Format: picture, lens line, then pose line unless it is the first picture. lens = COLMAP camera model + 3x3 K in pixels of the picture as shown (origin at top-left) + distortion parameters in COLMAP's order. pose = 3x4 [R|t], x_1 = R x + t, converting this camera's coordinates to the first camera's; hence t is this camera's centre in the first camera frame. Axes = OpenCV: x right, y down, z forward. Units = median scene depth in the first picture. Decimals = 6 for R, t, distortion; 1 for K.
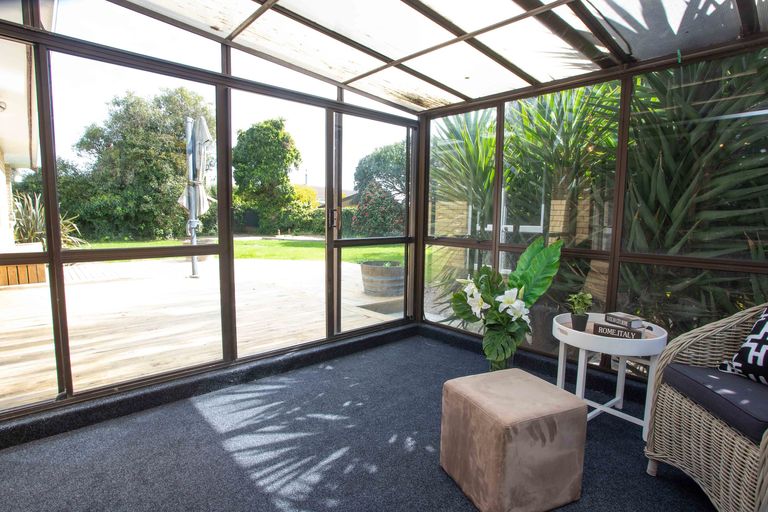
lens RADIAL K [[400.5, 0, 384.3], [0, 400.5, 259.6], [0, 0, 1]] dist [-0.045400, 0.014158]
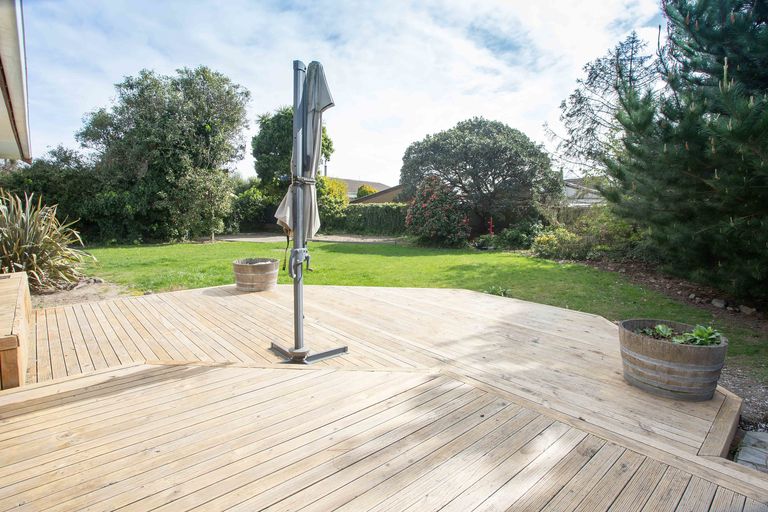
lens RADIAL K [[400.5, 0, 384.5], [0, 400.5, 225.5], [0, 0, 1]] dist [-0.045400, 0.014158]
pose [[0.999967, -0.008089, 0.001237, -0.116598], [0.008149, 0.998105, -0.060986, -0.031168], [-0.000742, 0.060994, 0.998138, 0.143571]]
